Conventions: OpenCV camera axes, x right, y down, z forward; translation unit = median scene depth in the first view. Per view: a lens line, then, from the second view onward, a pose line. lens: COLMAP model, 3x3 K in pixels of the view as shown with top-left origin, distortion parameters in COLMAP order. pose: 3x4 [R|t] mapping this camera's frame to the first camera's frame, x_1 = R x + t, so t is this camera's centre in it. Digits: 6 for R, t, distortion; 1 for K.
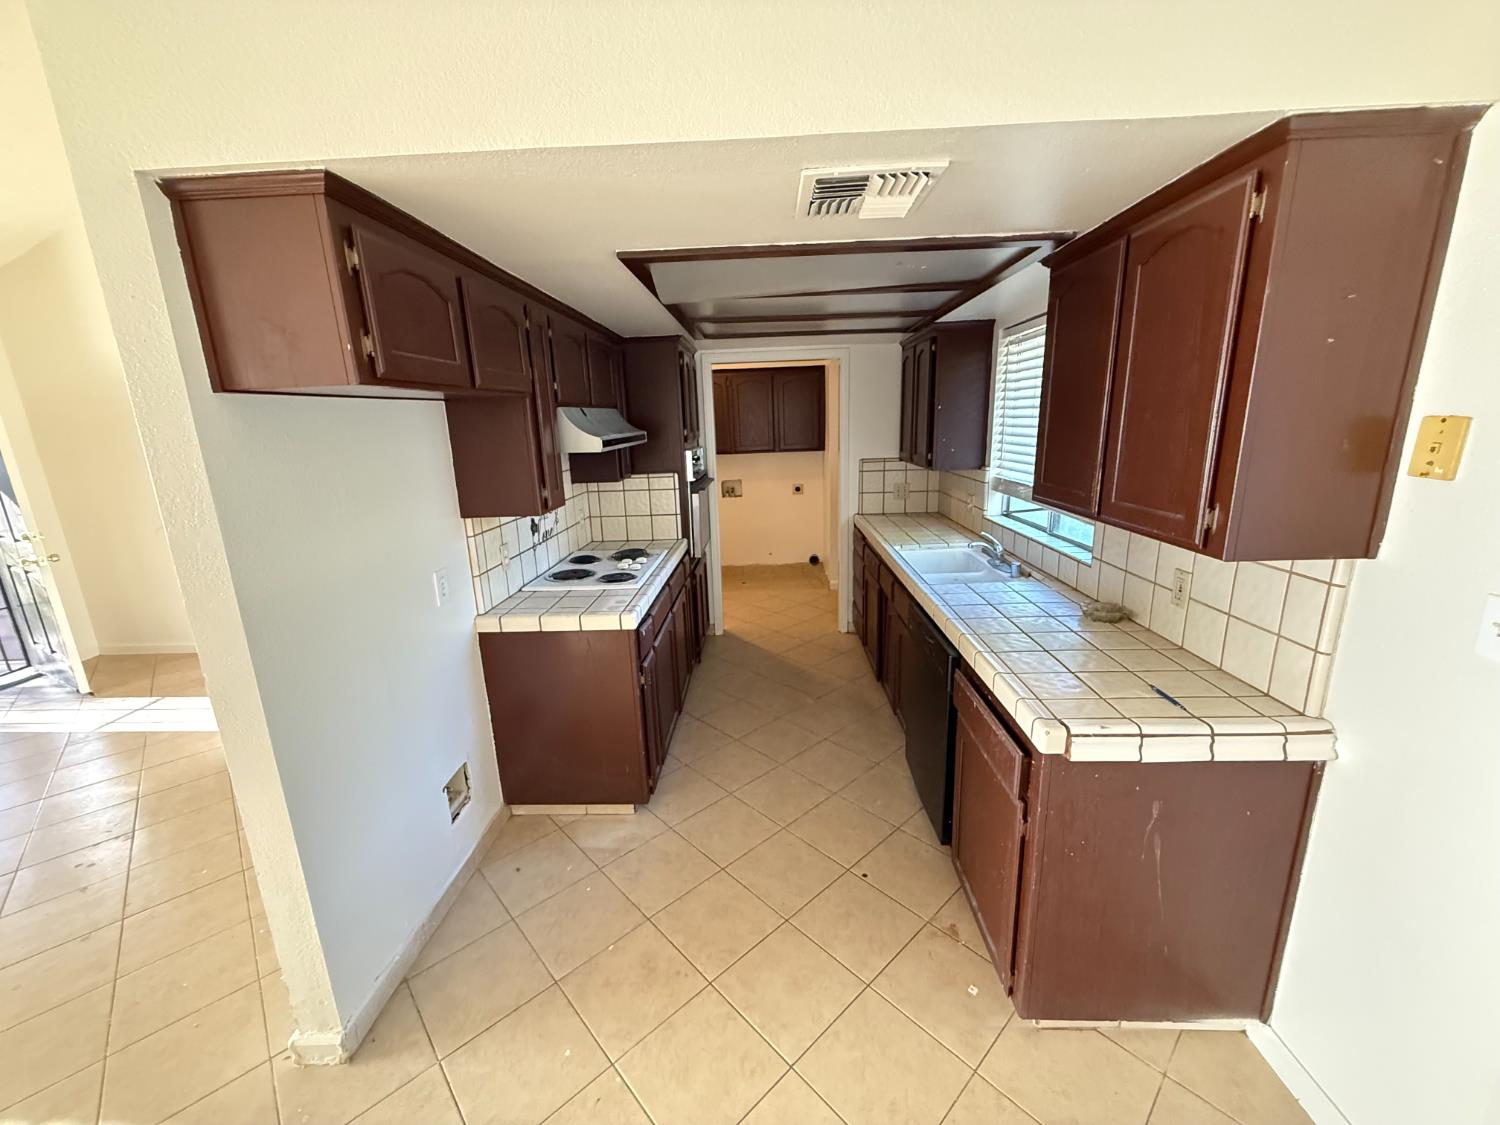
lens RADIAL K [[598.0, 0, 745.5], [0, 598.0, 561.1], [0, 0, 1]] dist [0.000058, 0.000303]
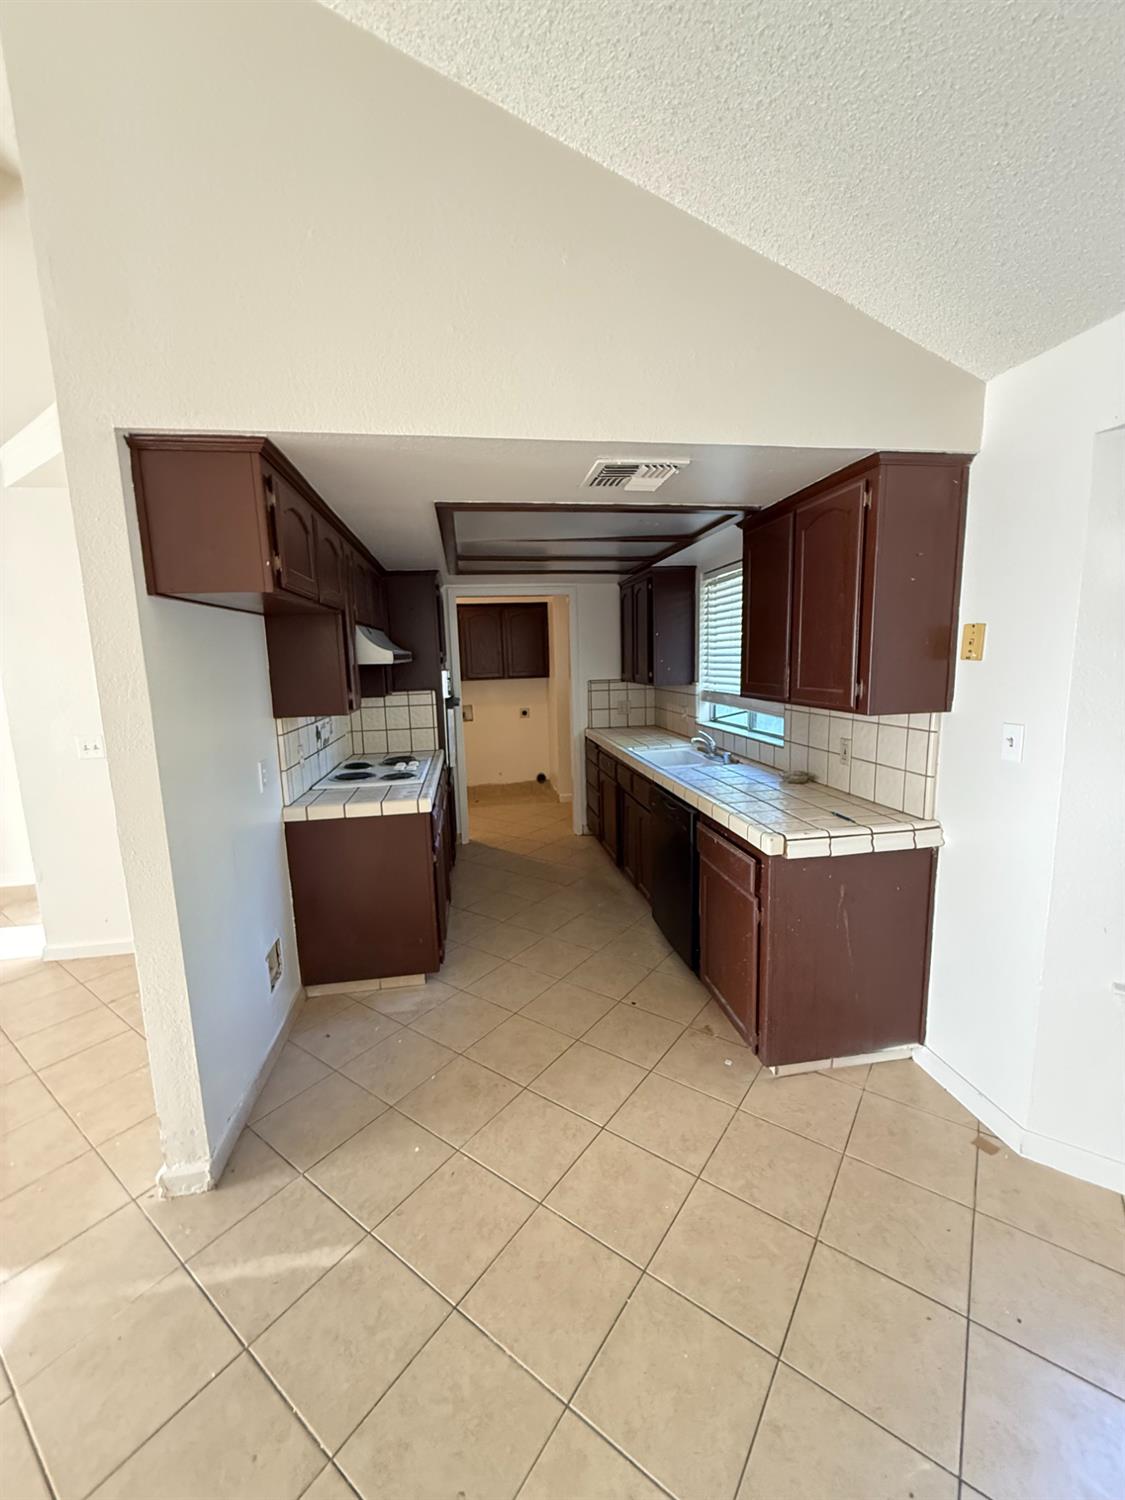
lens RADIAL K [[598.0, 0, 562.3], [0, 598.0, 744.7], [0, 0, 1]] dist [0.000058, 0.000303]
pose [[0.981005, -0.023888, 0.192504, -0.182112], [0.041362, 0.995326, -0.087271, 0.113610], [-0.189520, 0.093576, 0.977408, -0.233674]]
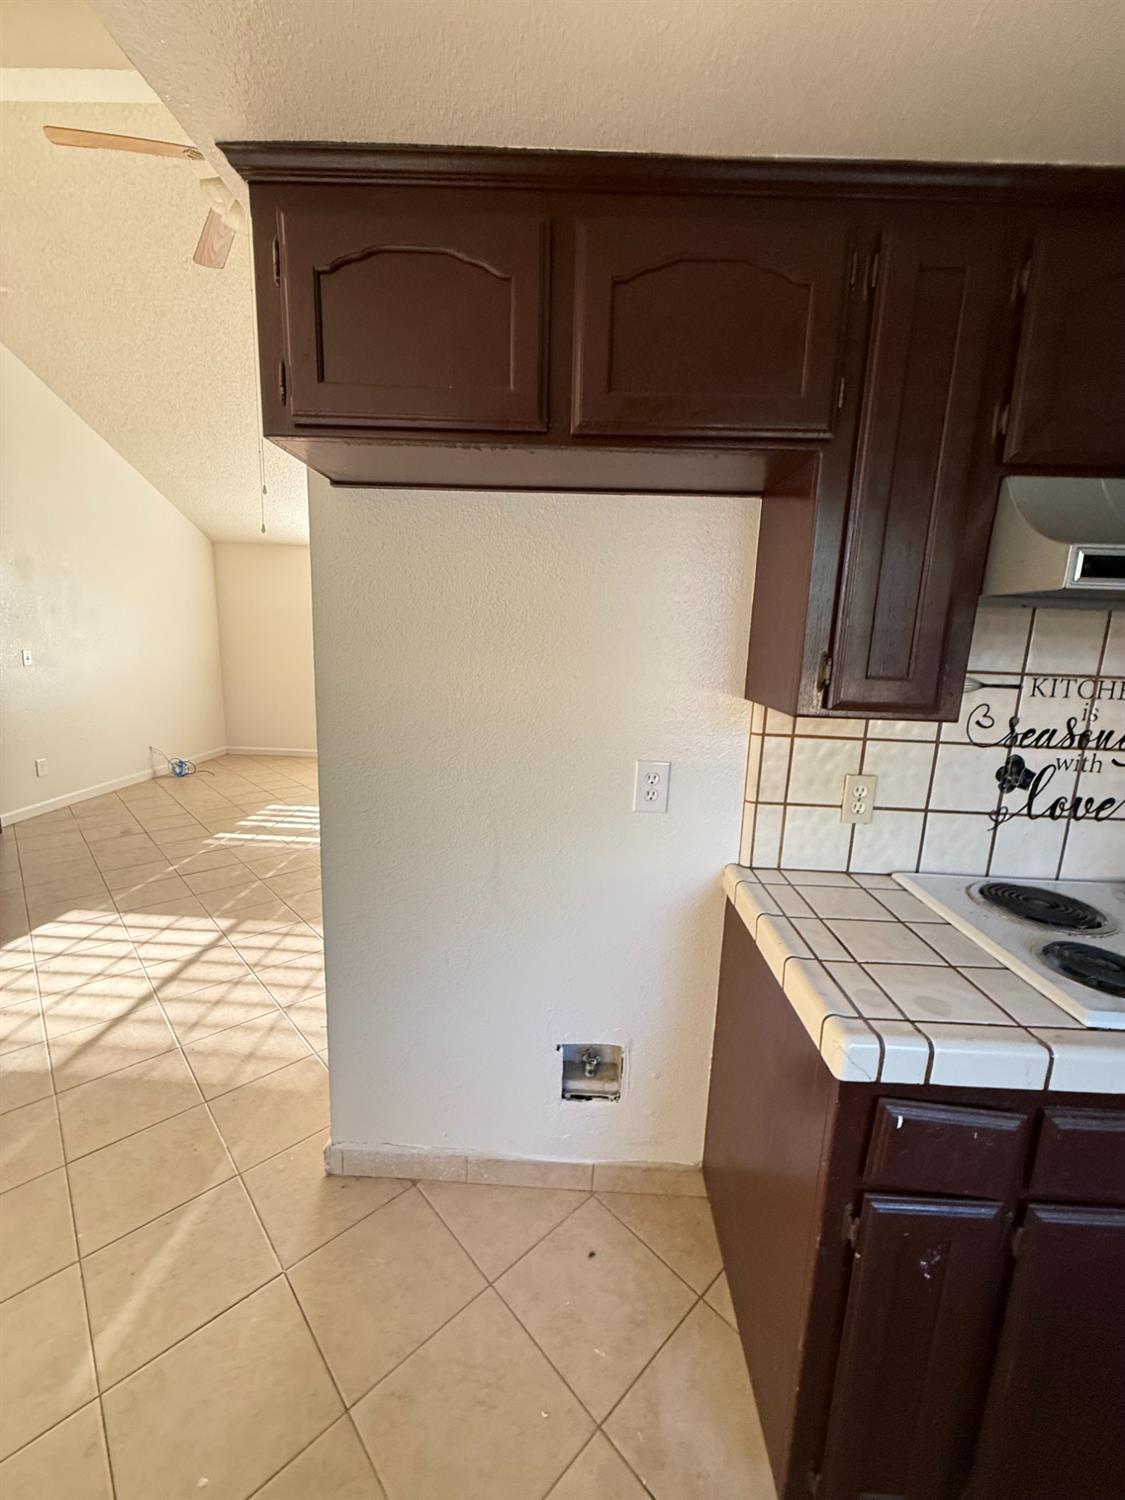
lens RADIAL K [[598.0, 0, 568.6], [0, 598.0, 749.3], [0, 0, 1]] dist [0.000058, 0.000303]
pose [[0.019154, 0.216007, -0.976204, 0.129208], [-0.271834, 0.940728, 0.202823, -0.110873], [0.962153, 0.261481, 0.076737, 0.916346]]
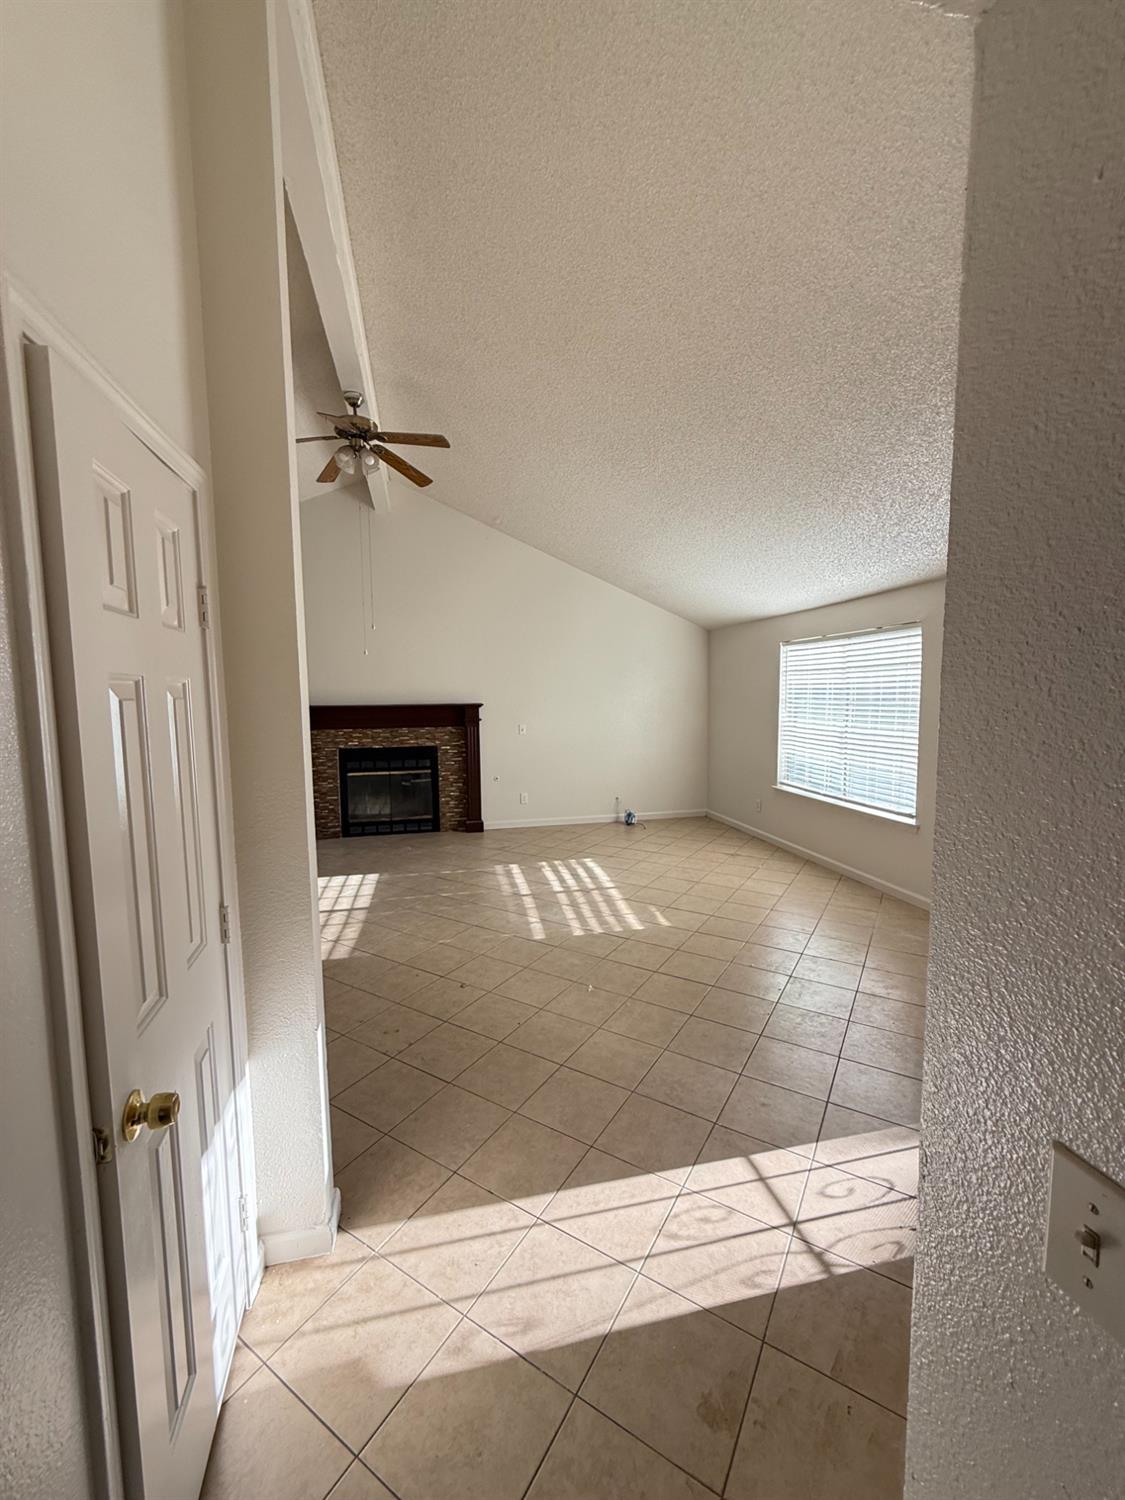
lens RADIAL K [[598.0, 0, 552.7], [0, 598.0, 728.9], [0, 0, 1]] dist [0.000058, 0.000303]
pose [[-0.970552, 0.062748, -0.232575, -1.454645], [-0.006629, 0.958156, 0.286171, -0.451323], [0.240800, 0.279286, -0.929524, 2.390212]]
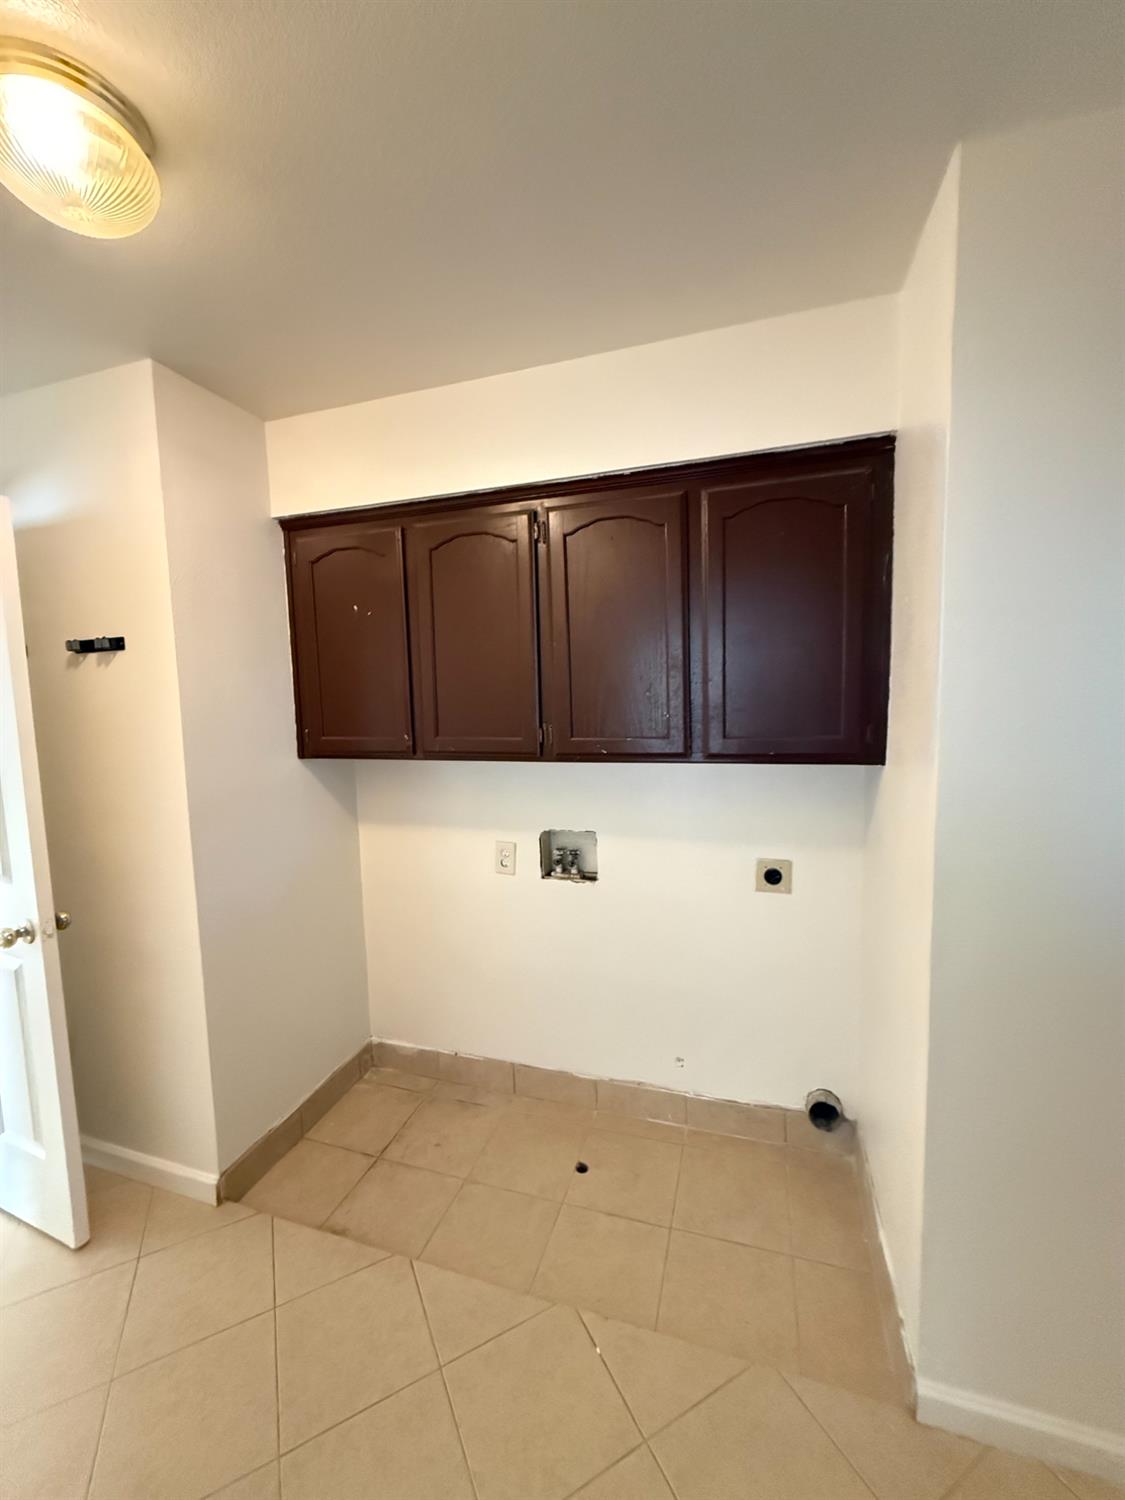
lens RADIAL K [[598.0, 0, 561.3], [0, 598.0, 750.0], [0, 0, 1]] dist [0.000058, 0.000303]
pose [[0.963588, 0.036608, -0.264875, 0.199715], [-0.071735, 0.989663, -0.124185, -0.448799], [0.257590, 0.138664, 0.956253, 2.166833]]
